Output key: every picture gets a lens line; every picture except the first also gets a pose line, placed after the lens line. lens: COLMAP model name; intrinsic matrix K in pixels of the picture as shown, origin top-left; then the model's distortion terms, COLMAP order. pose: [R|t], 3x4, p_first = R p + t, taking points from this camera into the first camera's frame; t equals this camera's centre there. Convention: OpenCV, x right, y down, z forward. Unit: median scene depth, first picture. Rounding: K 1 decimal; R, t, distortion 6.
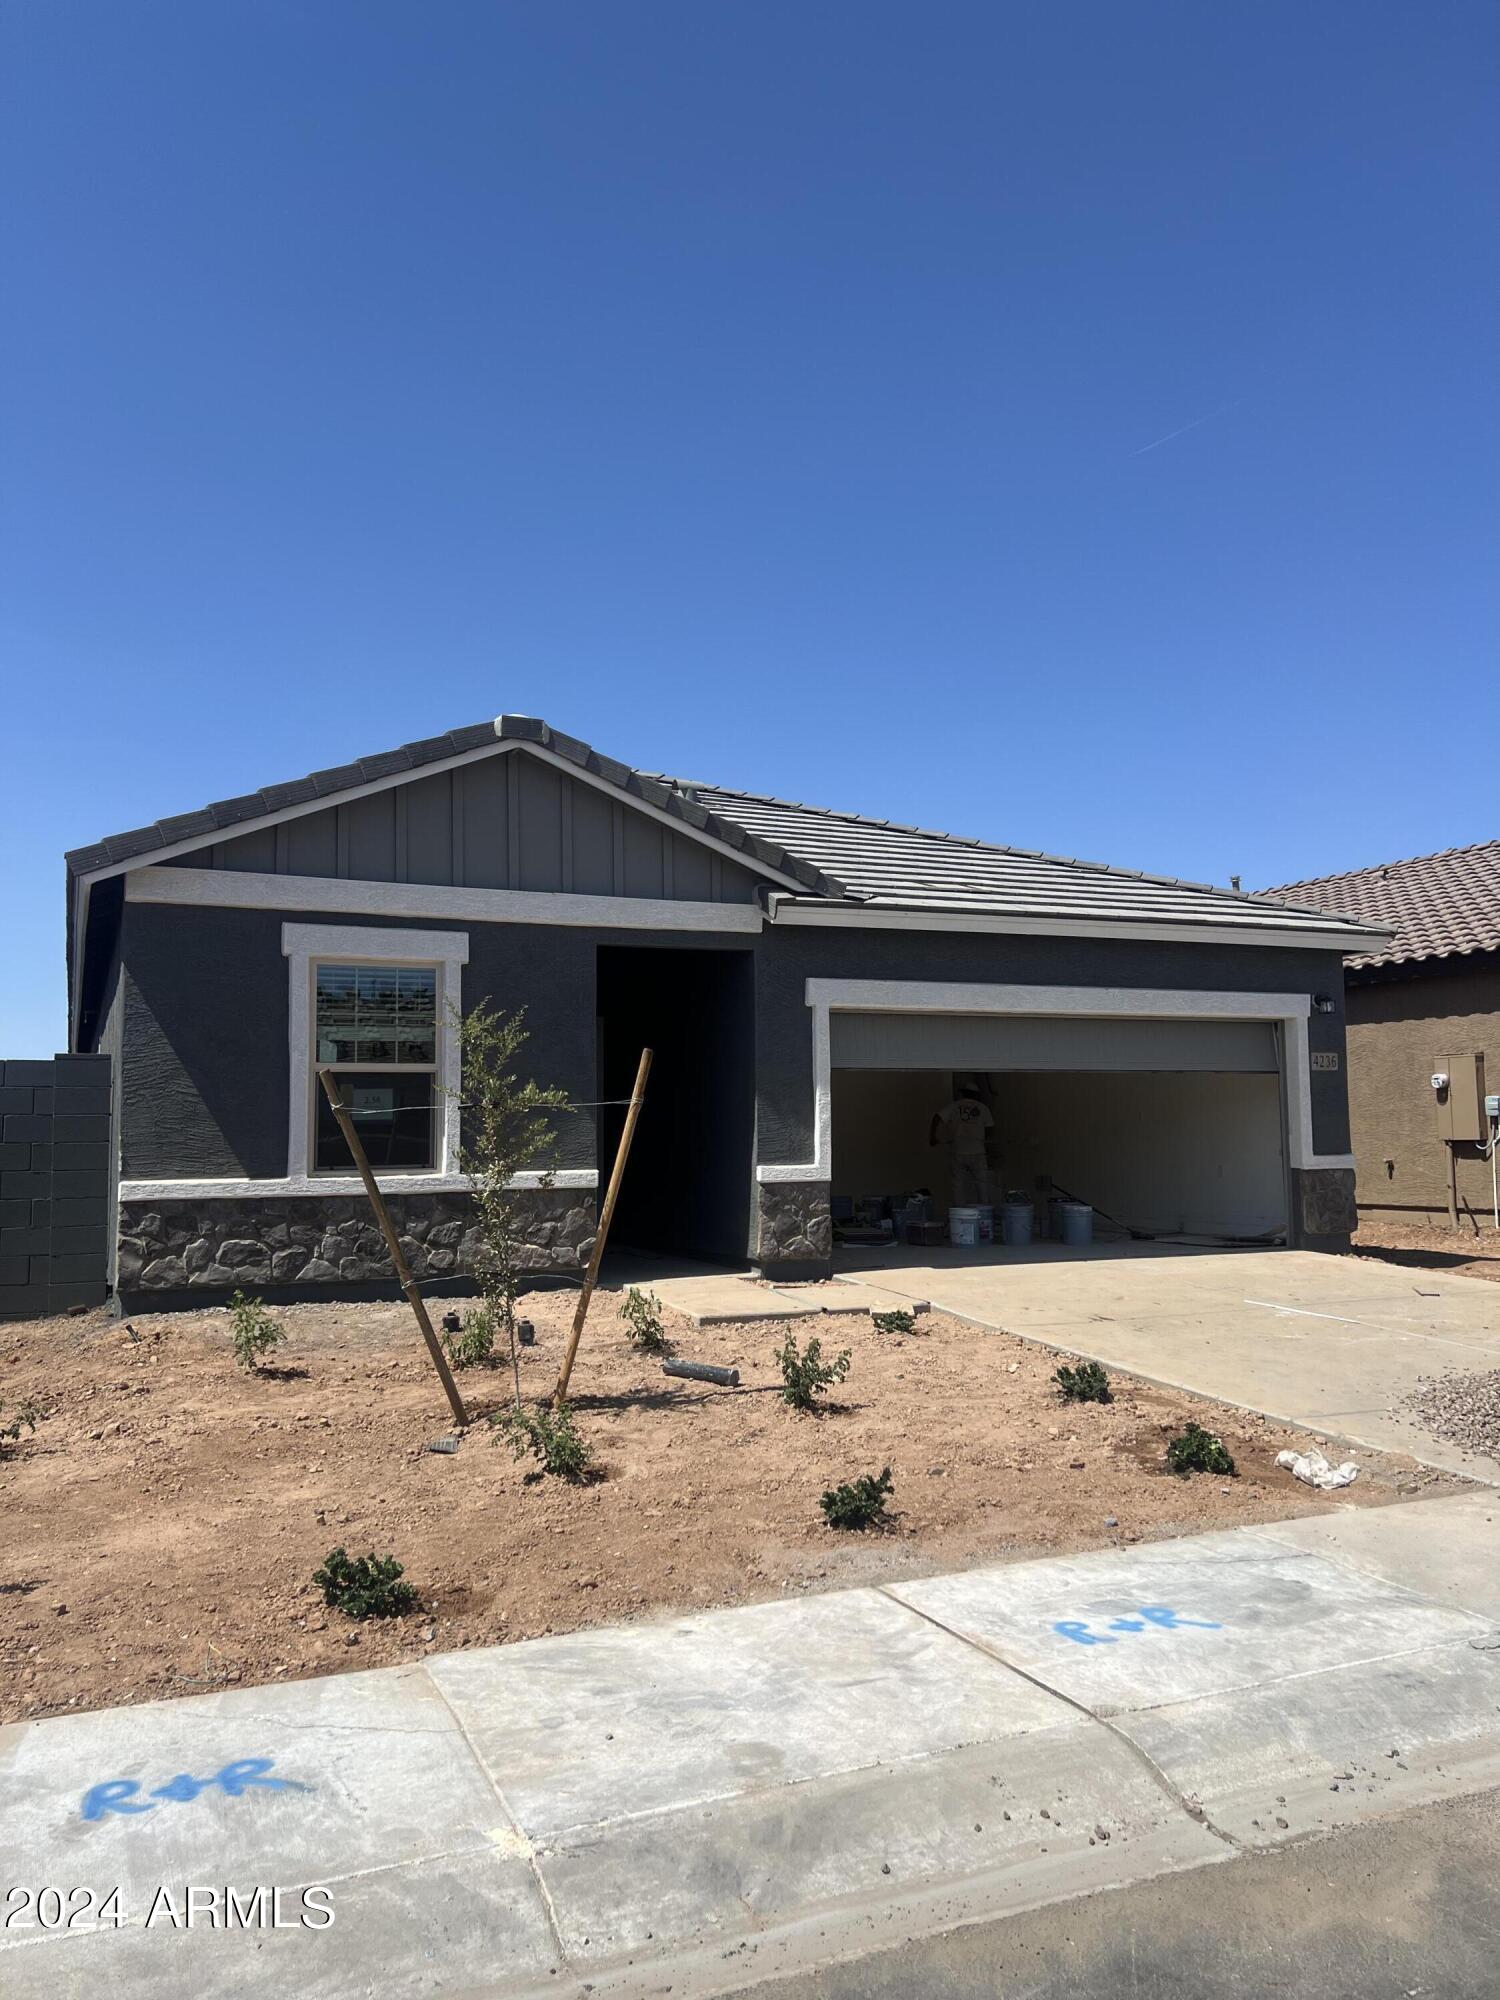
lens RADIAL K [[1510.2, 0, 750.2], [0, 1510.2, 1010.1], [0, 0, 1]] dist [0.010907, 0.000007]
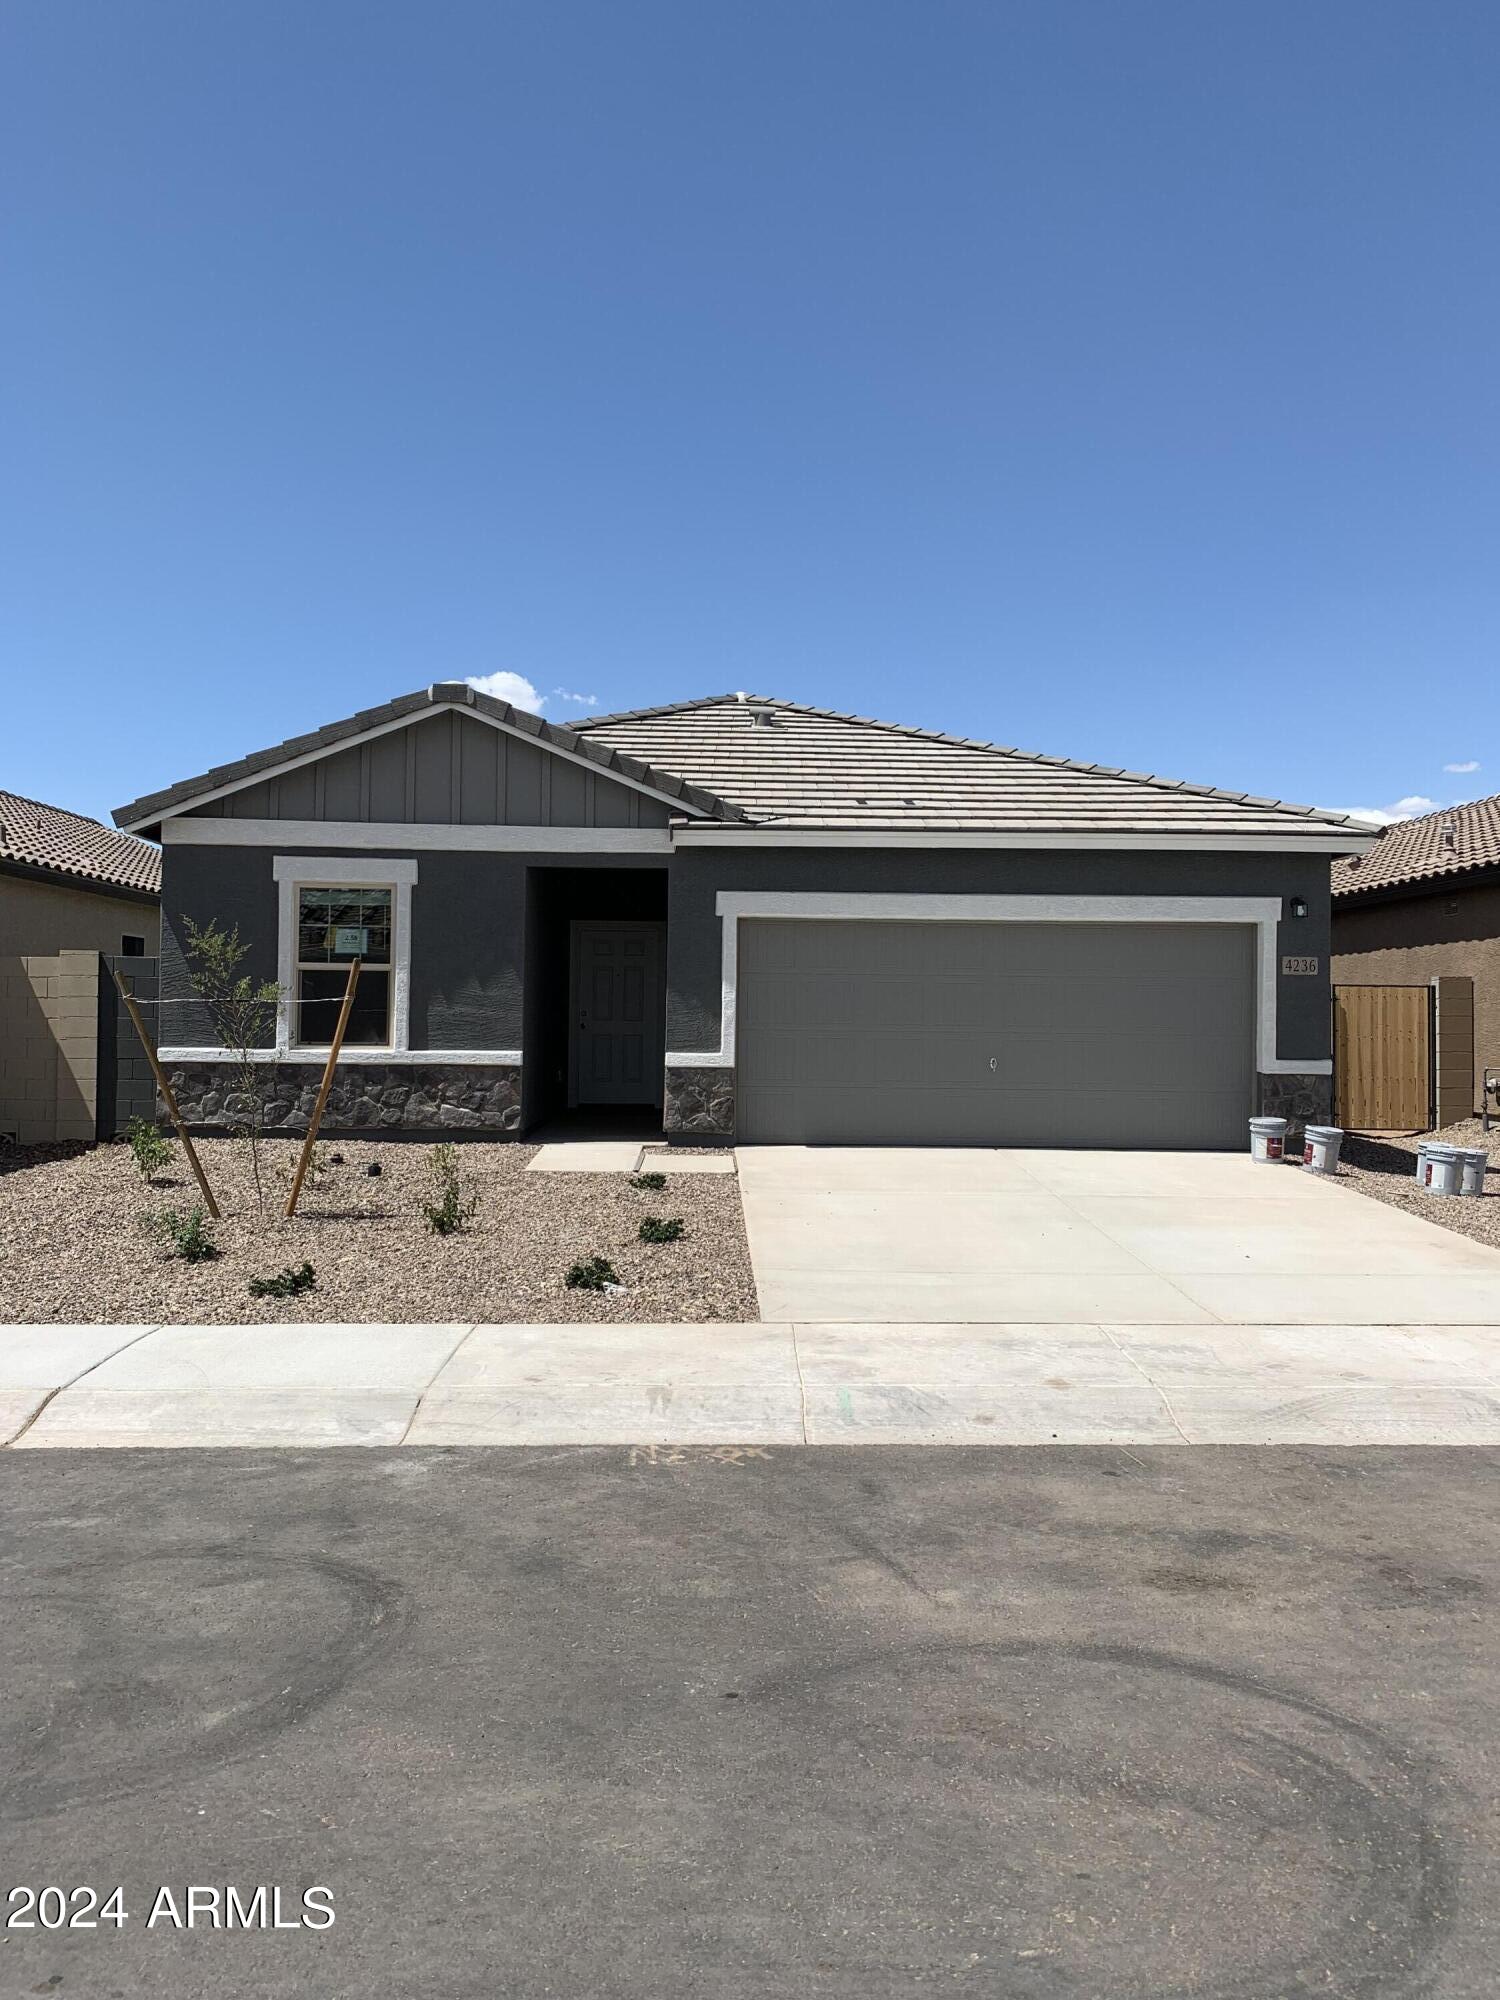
lens RADIAL K [[1549.0, 0, 748.2], [0, 1549.0, 999.1], [0, 0, 1]] dist [0.016857, -0.000056]
pose [[0.924943, 0.018262, -0.379668, 0.557589], [0.007644, 0.997749, 0.066615, -0.019300], [0.380030, -0.064517, 0.922721, -0.092481]]
